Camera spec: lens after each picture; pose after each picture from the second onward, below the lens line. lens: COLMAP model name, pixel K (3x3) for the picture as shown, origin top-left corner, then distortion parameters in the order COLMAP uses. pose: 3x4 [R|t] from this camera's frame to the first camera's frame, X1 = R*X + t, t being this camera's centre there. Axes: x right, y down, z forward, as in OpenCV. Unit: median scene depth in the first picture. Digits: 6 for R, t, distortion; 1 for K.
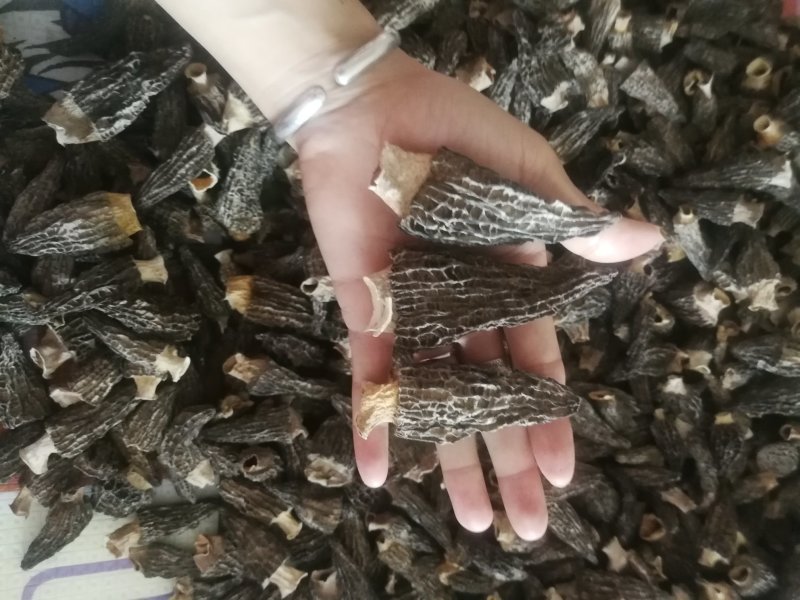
lens RADIAL K [[665.1, 0, 415.4], [0, 665.1, 313.8], [0, 0, 1]] dist [-0.042431, 0.061805]
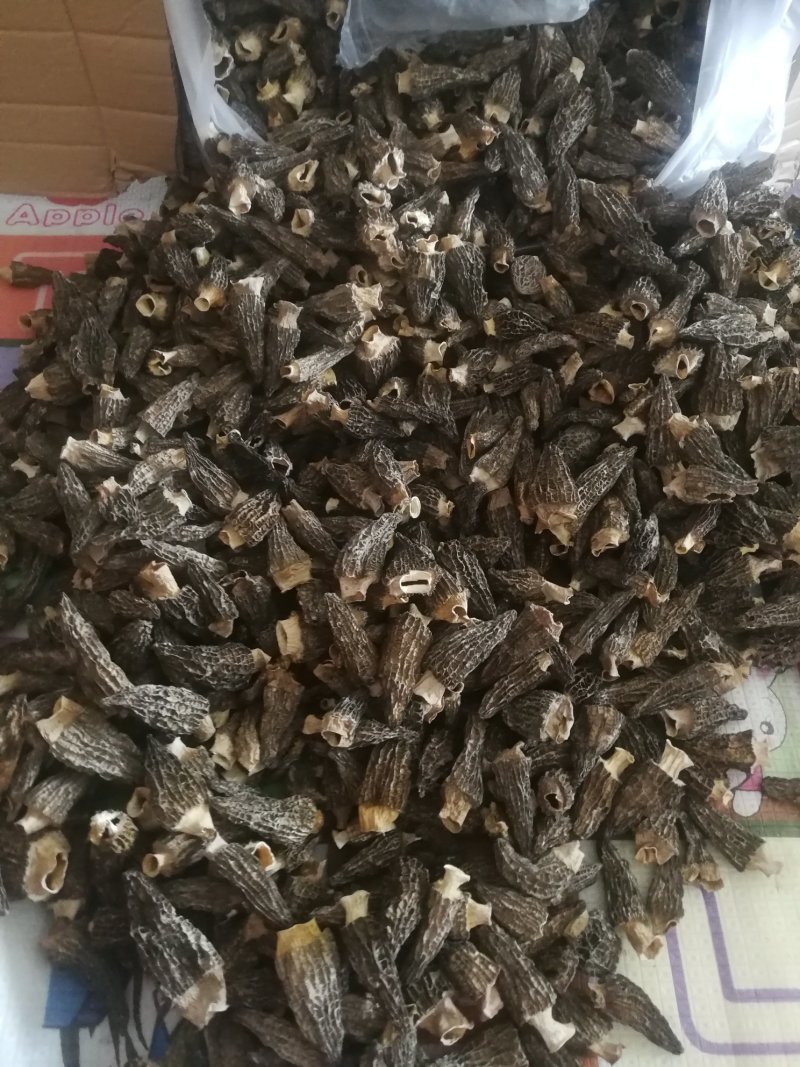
lens RADIAL K [[874.8, 0, 411.7], [0, 874.8, 524.6], [0, 0, 1]] dist [-0.027967, 0.062116]
pose [[-0.030811, -0.987800, 0.152650, -0.038391], [0.999509, -0.029573, 0.010369, 0.017203], [-0.005728, 0.152894, 0.988226, -0.316317]]
